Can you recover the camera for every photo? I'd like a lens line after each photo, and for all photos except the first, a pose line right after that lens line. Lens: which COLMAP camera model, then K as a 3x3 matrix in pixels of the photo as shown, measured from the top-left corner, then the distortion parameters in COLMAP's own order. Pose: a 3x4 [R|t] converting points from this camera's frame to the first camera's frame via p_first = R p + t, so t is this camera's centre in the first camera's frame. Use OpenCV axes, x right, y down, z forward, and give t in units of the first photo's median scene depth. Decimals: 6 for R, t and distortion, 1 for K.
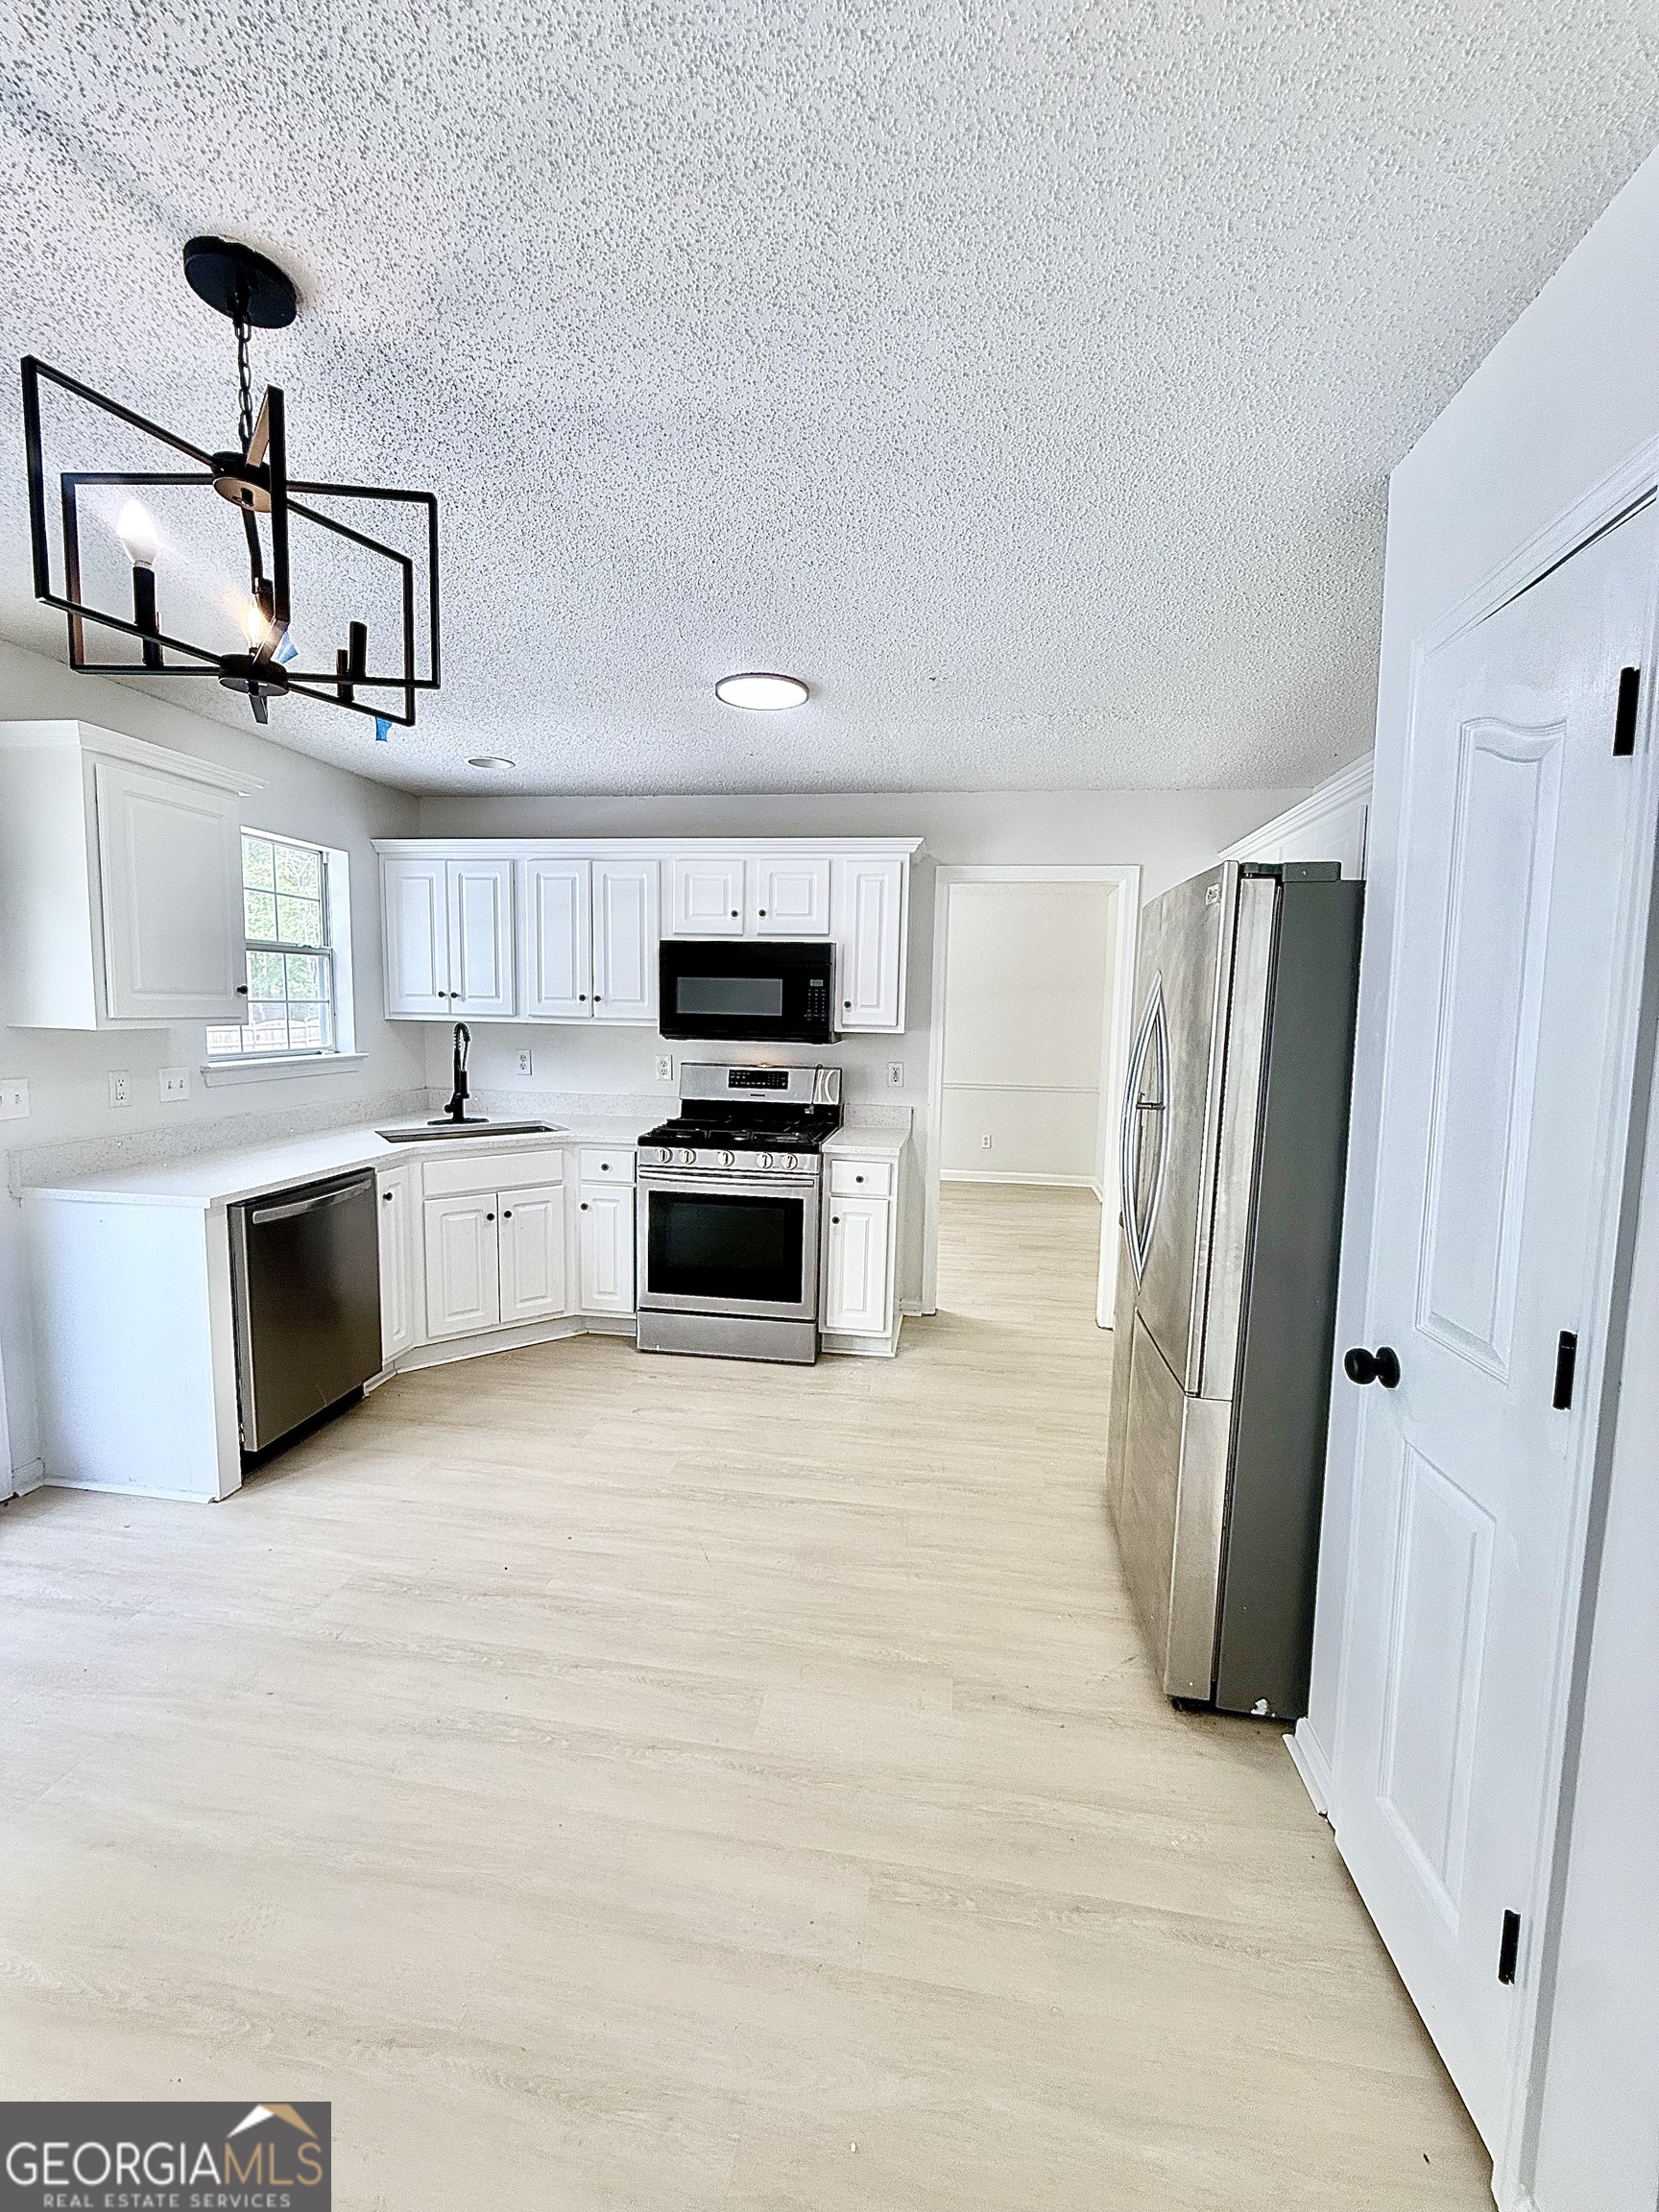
lens RADIAL K [[886.5, 0, 830.9], [0, 886.5, 1094.7], [0, 0, 1]] dist [-0.001330, 0.000683]
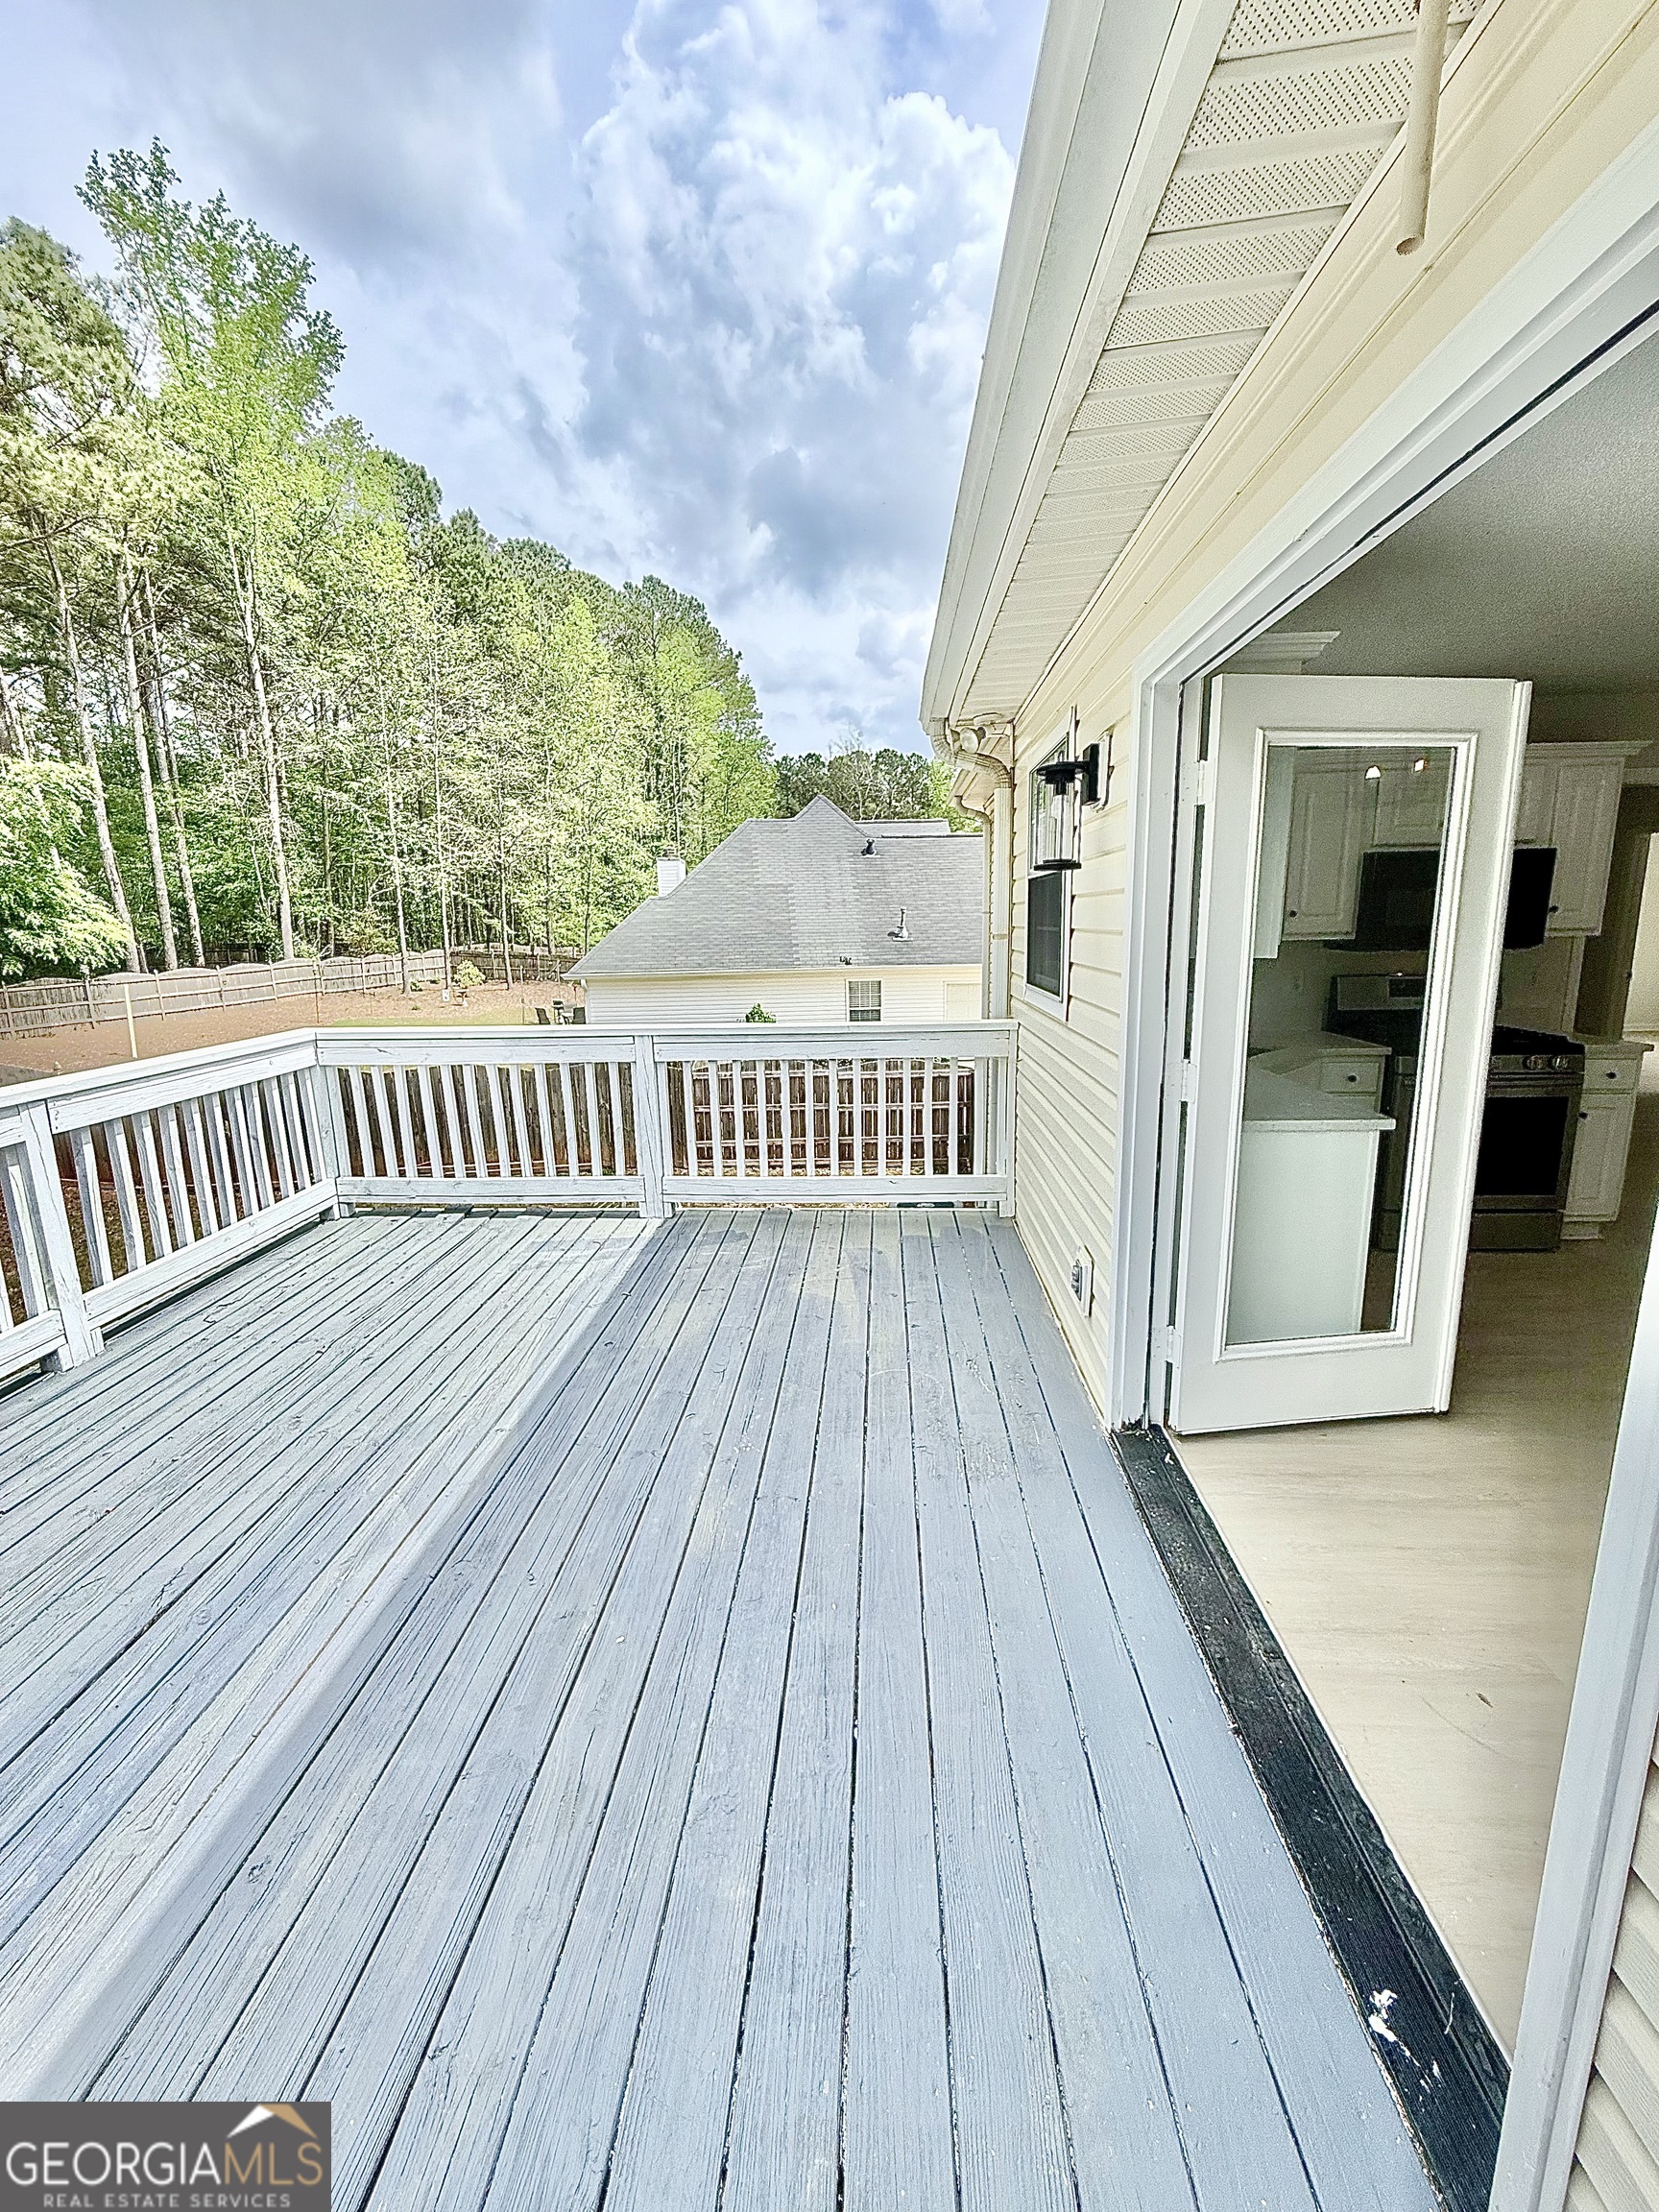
lens RADIAL K [[886.5, 0, 826.6], [0, 886.5, 1100.7], [0, 0, 1]] dist [-0.001330, 0.000683]
pose [[0.994614, -0.058326, 0.085680, -0.982428], [0.049822, 0.993915, 0.098237, -0.024878], [-0.090888, -0.093439, 0.991468, 0.034627]]
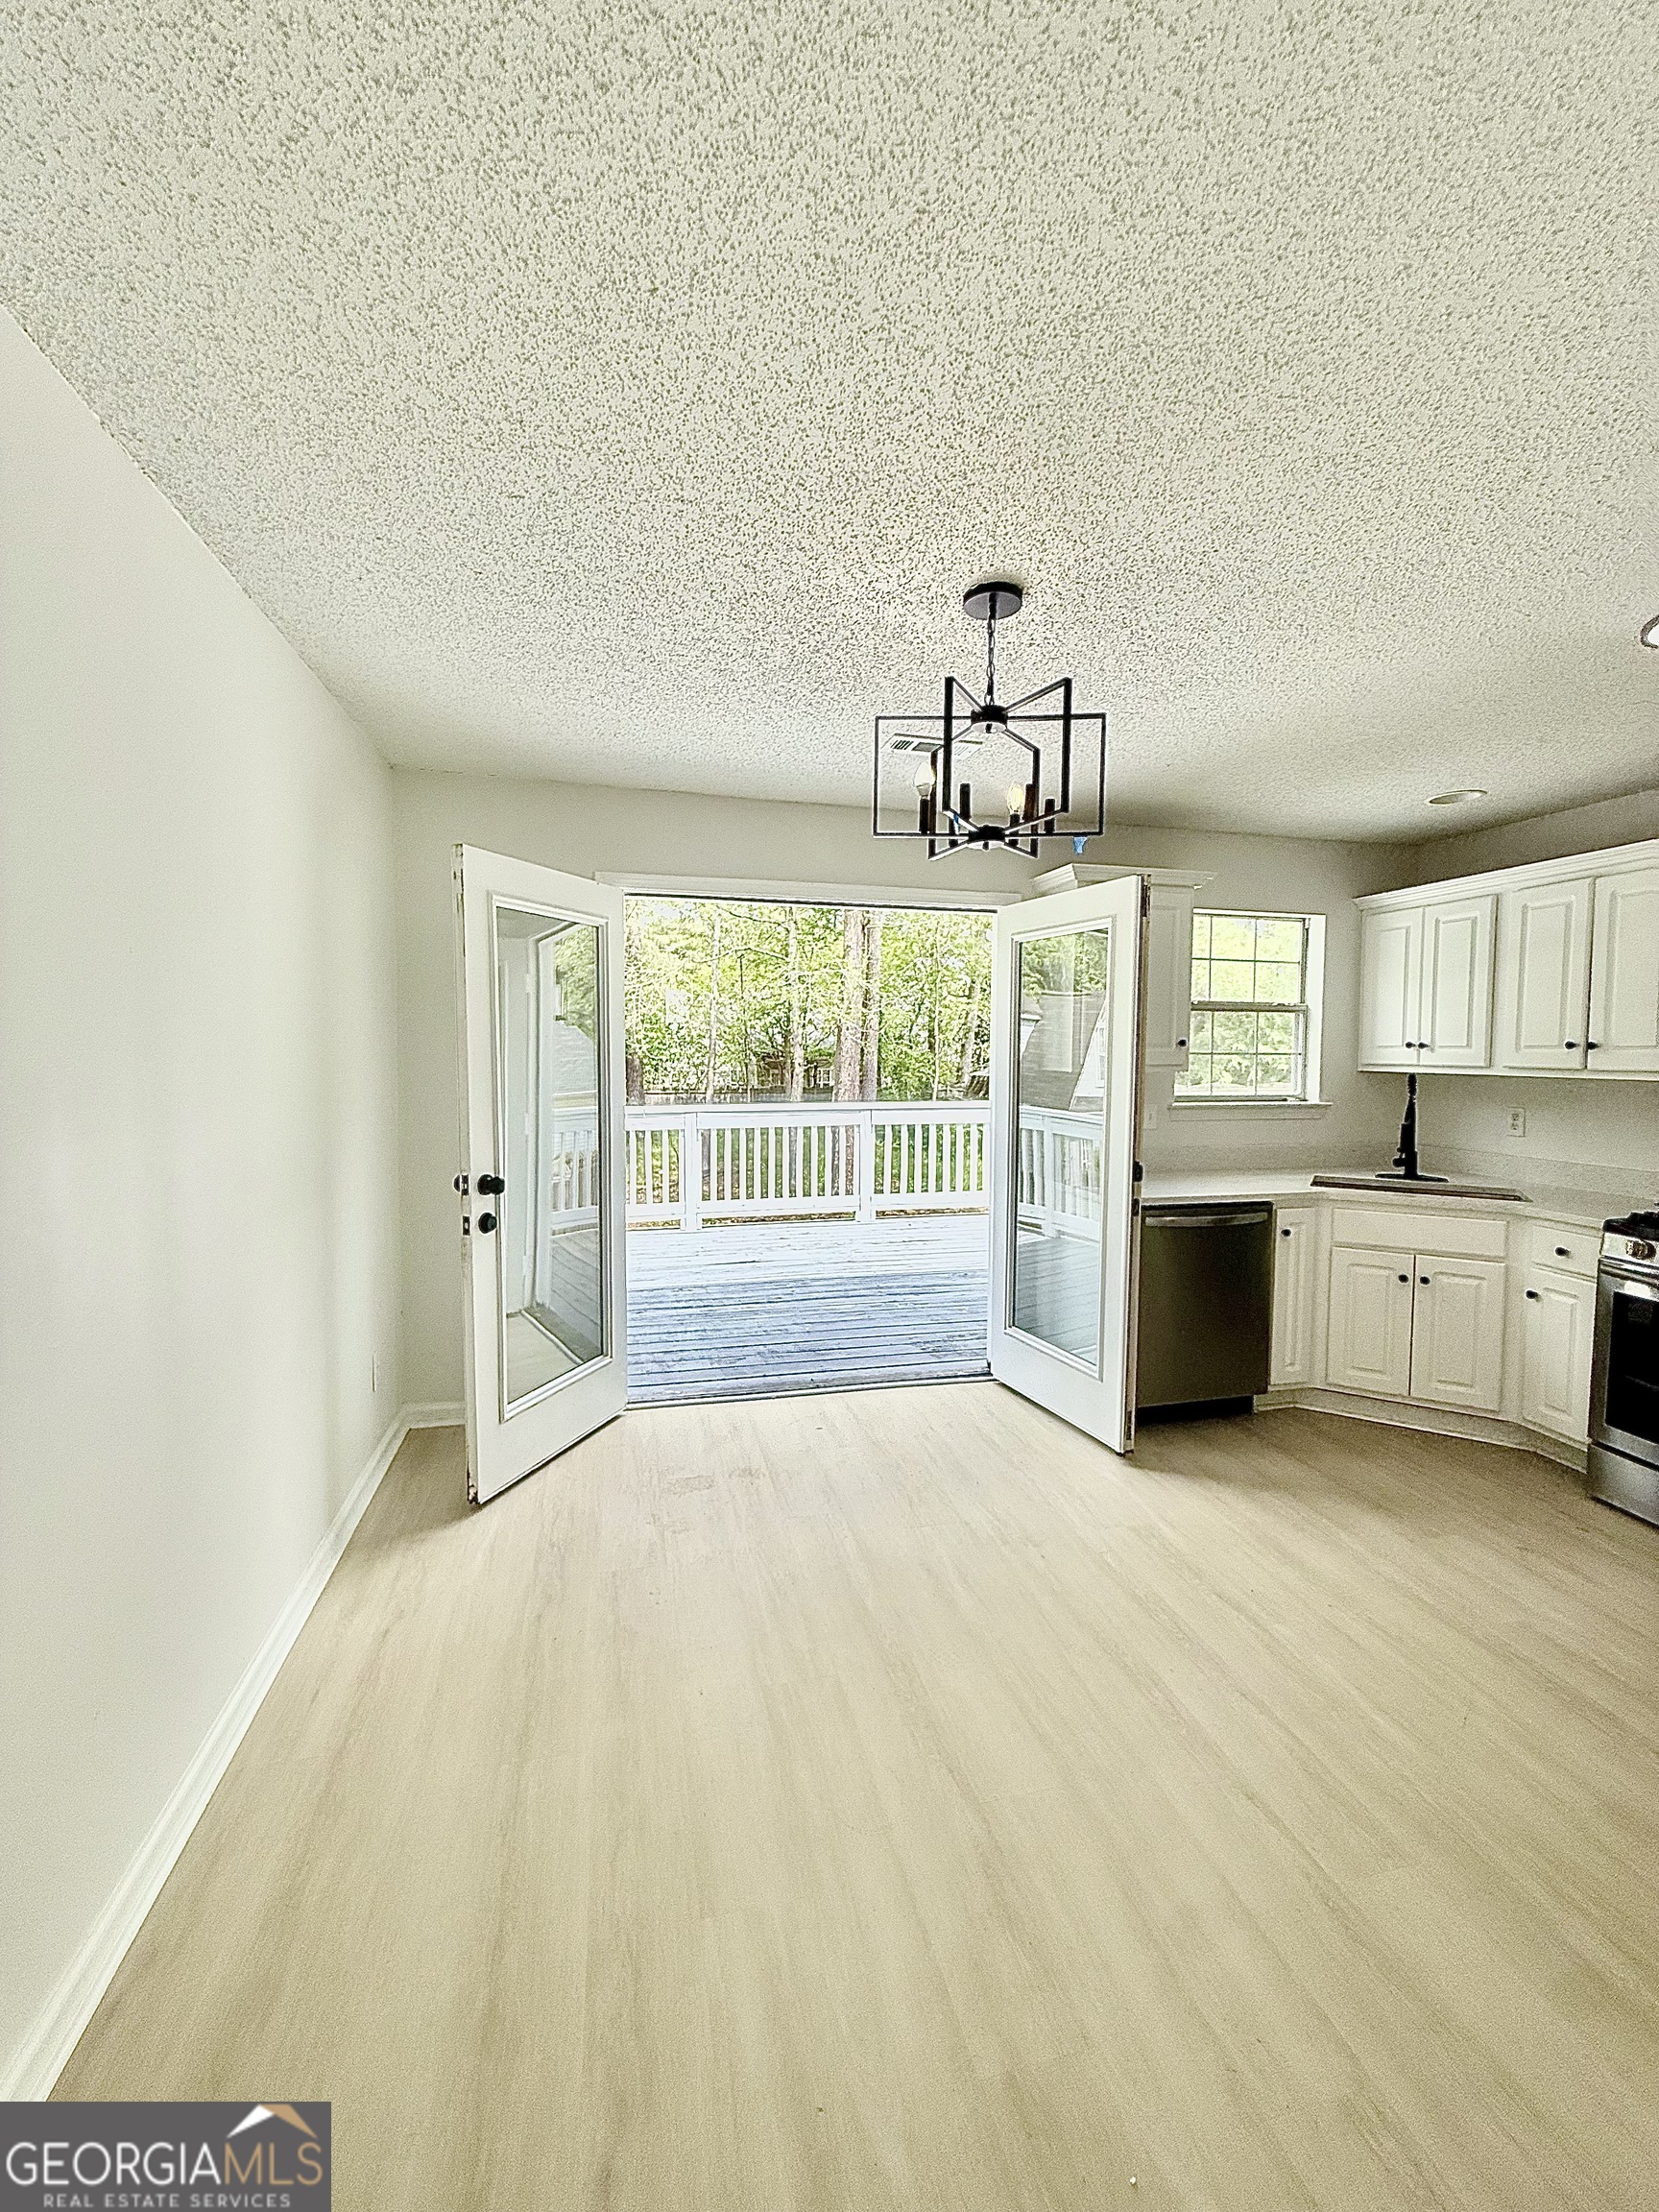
lens RADIAL K [[886.5, 0, 831.3], [0, 886.5, 1093.8], [0, 0, 1]] dist [-0.001330, 0.000683]
pose [[0.375803, 0.029254, -0.926238, 0.249481], [-0.094416, 0.995509, -0.006865, 0.006548], [0.921877, 0.090032, 0.376877, 0.066536]]
